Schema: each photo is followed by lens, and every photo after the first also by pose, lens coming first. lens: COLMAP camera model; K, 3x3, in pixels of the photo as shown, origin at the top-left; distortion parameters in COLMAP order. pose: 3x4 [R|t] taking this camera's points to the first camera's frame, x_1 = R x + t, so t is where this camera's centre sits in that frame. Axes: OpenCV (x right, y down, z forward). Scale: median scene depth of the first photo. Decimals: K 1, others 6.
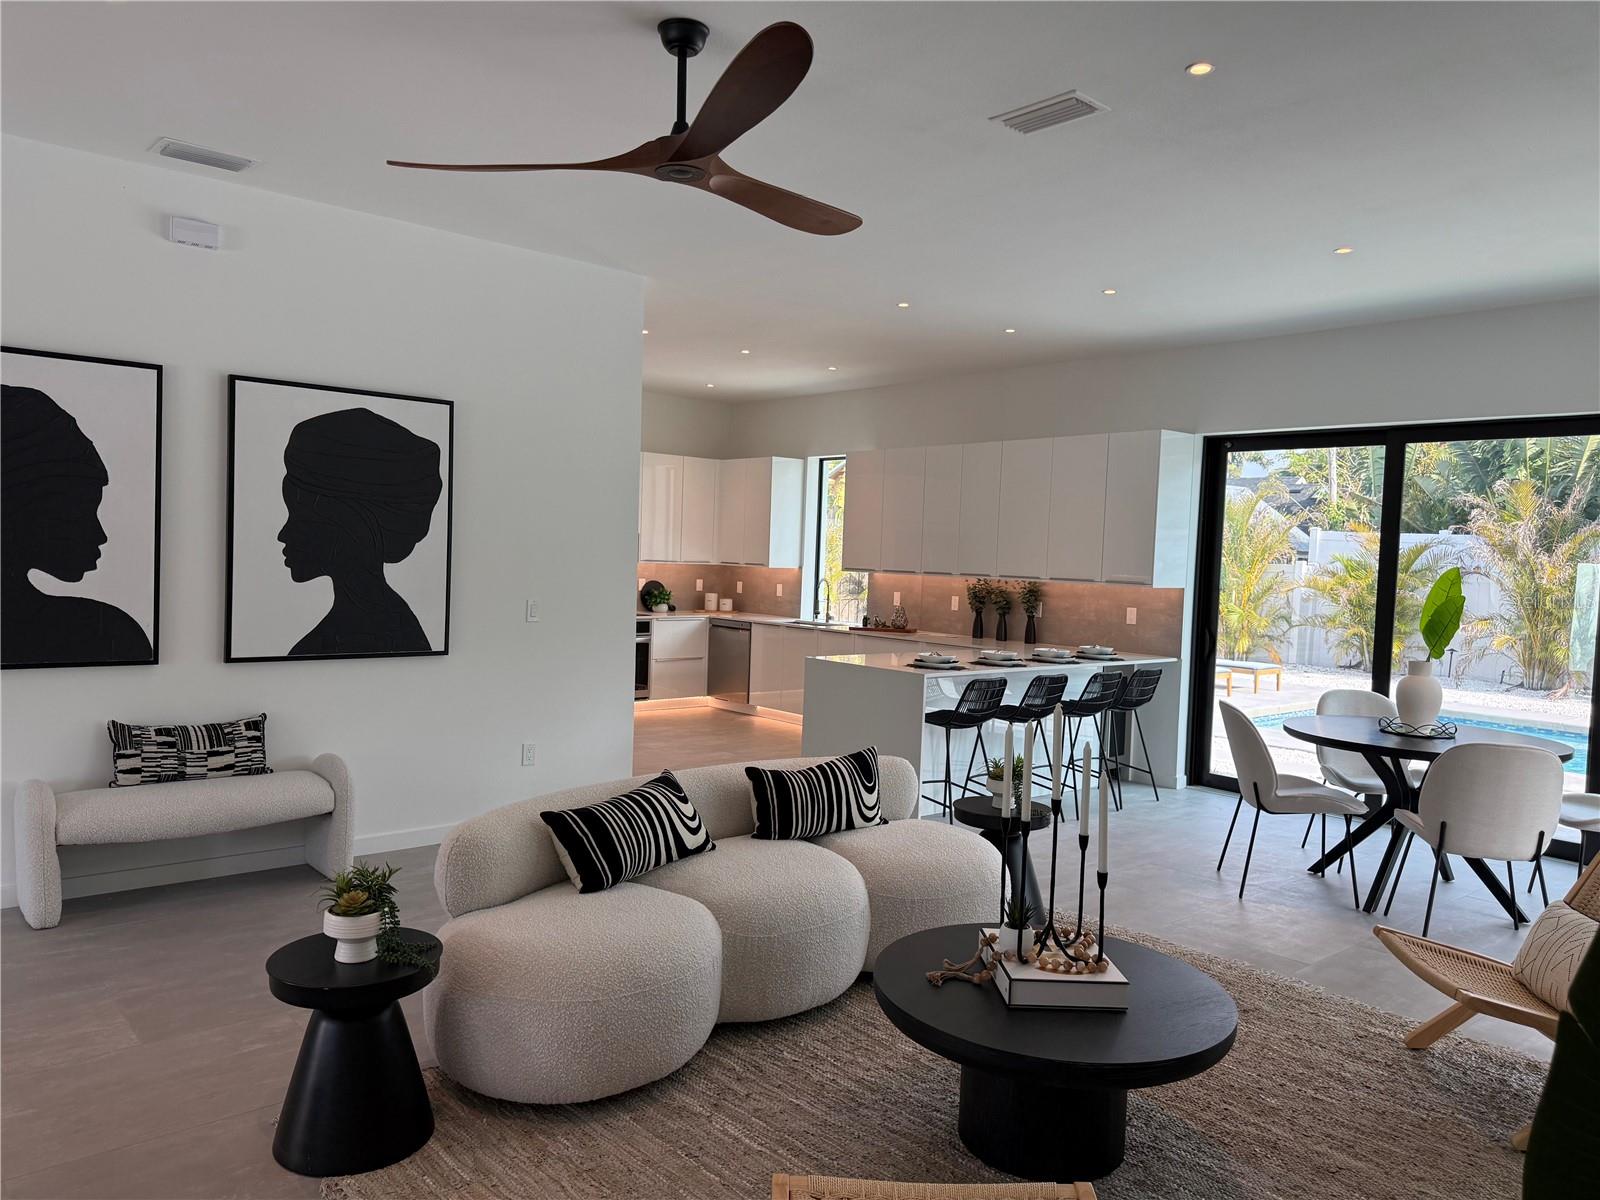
lens RADIAL K [[1151.3, 0, 744.5], [0, 1151.3, 595.9], [0, 0, 1]] dist [0.087581, -0.098008]
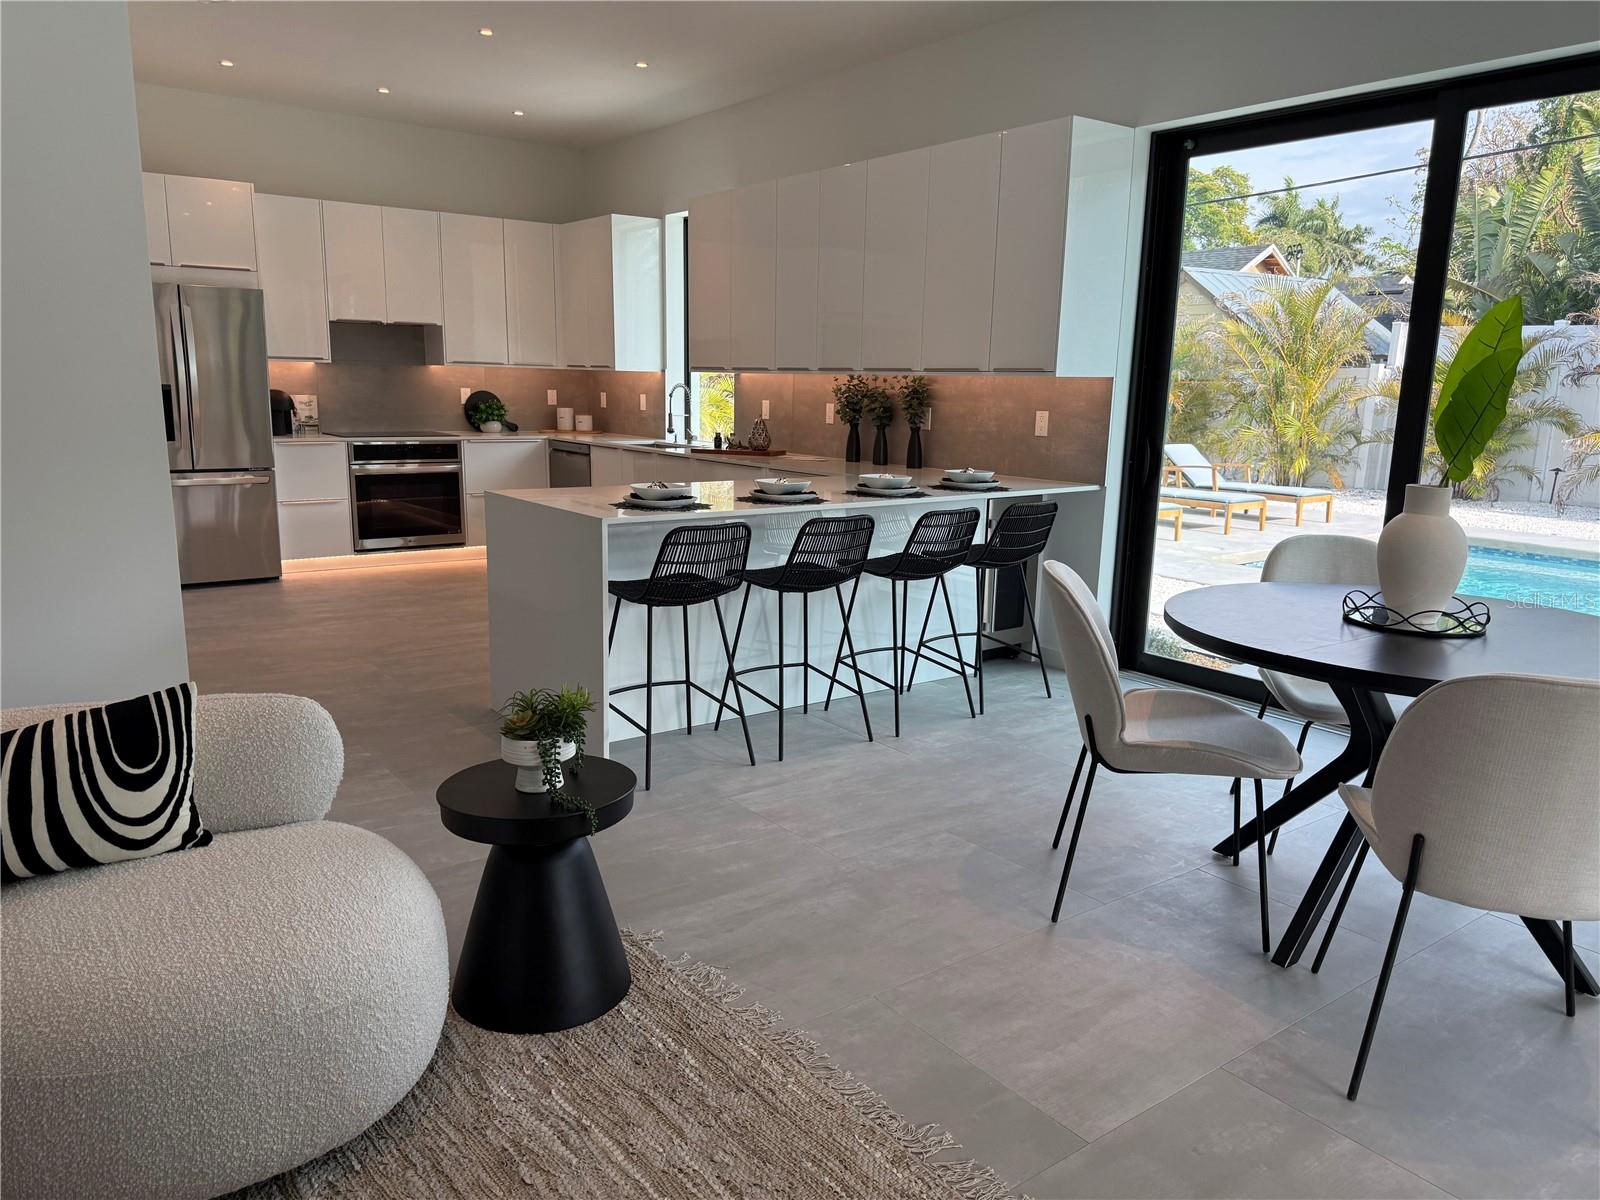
lens RADIAL K [[1151.3, 0, 744.5], [0, 1151.3, 595.9], [0, 0, 1]] dist [0.087581, -0.098008]
pose [[0.997517, -0.002103, -0.070391, 0.191355], [0.012334, 0.989321, 0.145230, 0.014986], [0.069334, -0.145737, 0.986891, 0.283797]]
